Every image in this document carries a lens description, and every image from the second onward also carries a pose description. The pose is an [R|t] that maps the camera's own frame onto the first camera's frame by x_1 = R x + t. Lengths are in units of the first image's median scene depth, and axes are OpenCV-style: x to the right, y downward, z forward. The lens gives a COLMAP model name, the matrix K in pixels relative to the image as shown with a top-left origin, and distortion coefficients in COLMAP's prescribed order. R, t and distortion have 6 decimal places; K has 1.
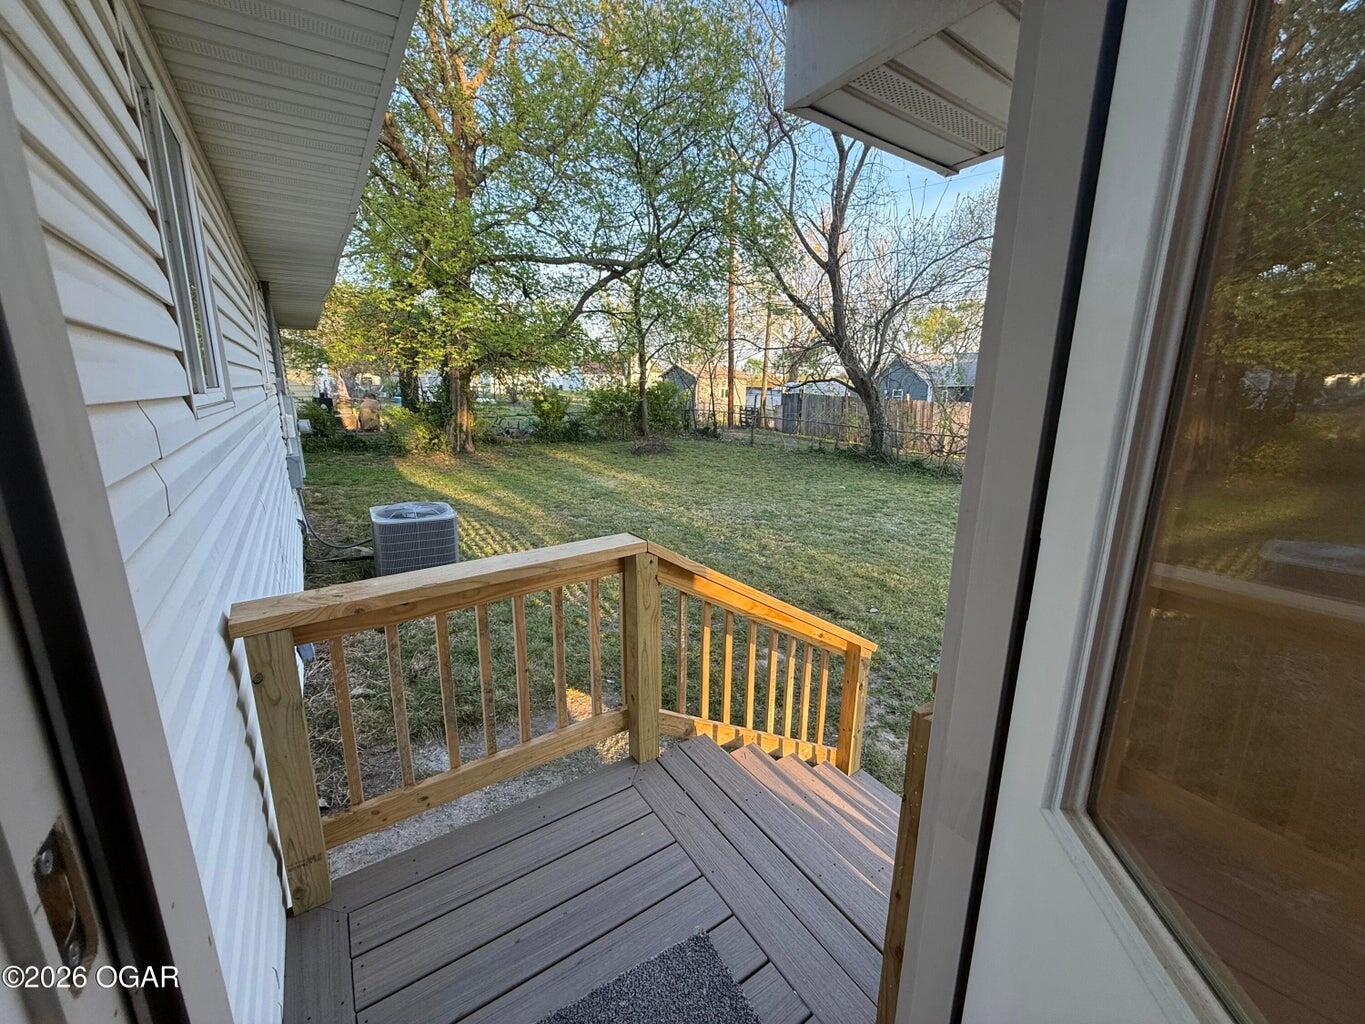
lens RADIAL K [[543.9, 0, 685.4], [0, 543.9, 510.8], [0, 0, 1]] dist [0.002146, 0.000051]
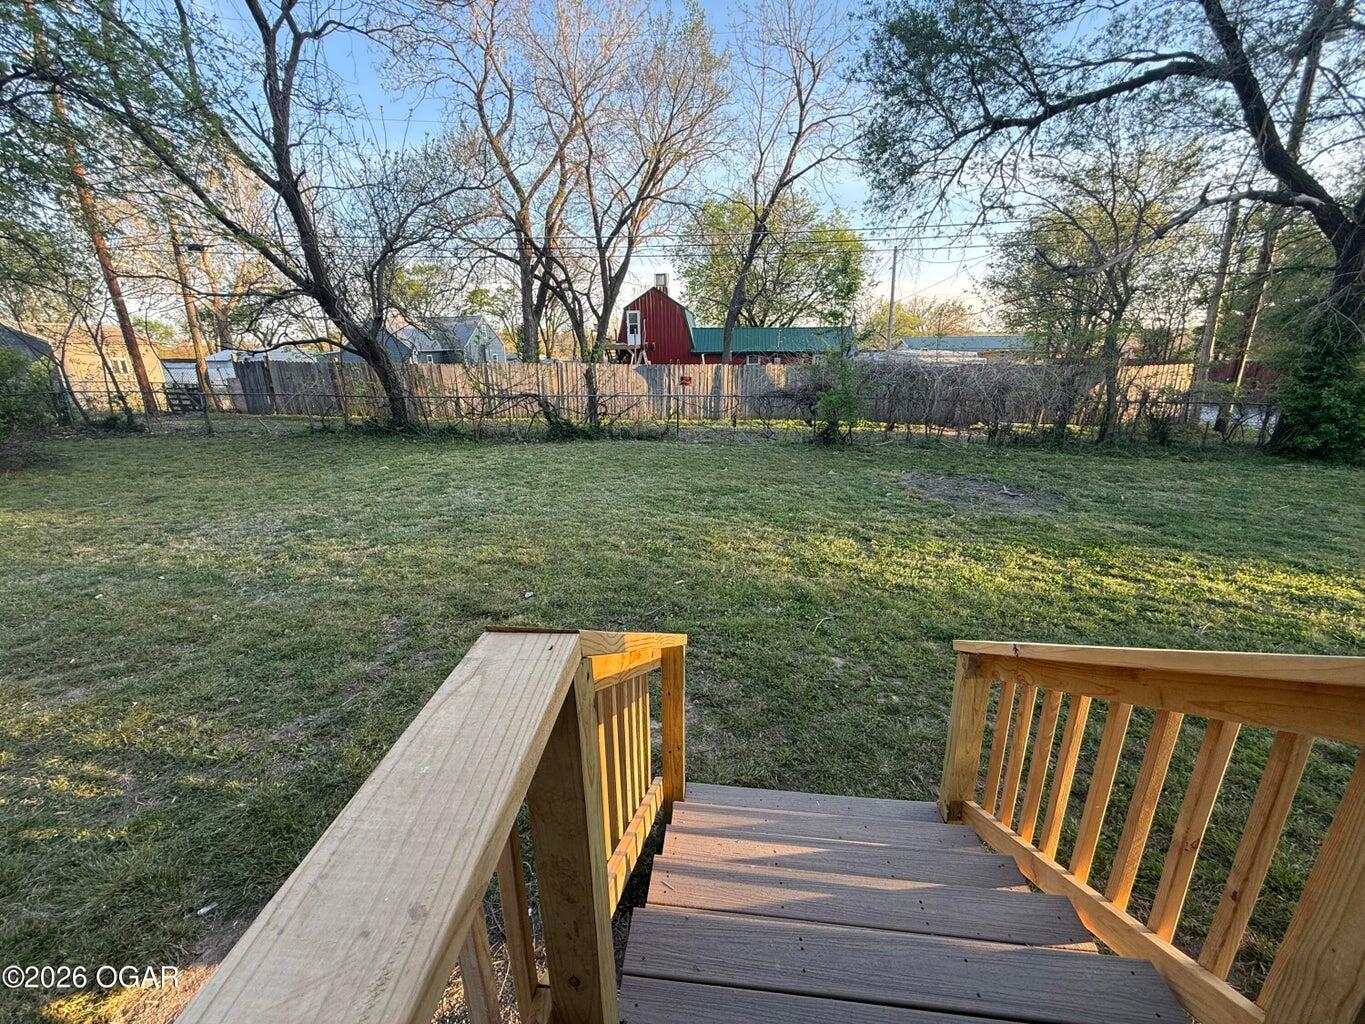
lens RADIAL K [[543.9, 0, 681.1], [0, 543.9, 509.7], [0, 0, 1]] dist [0.002146, 0.000051]
pose [[0.644233, -0.235600, 0.727637, -0.040438], [0.193760, 0.970612, 0.142721, -0.010759], [-0.739879, 0.049041, 0.670951, 0.093472]]
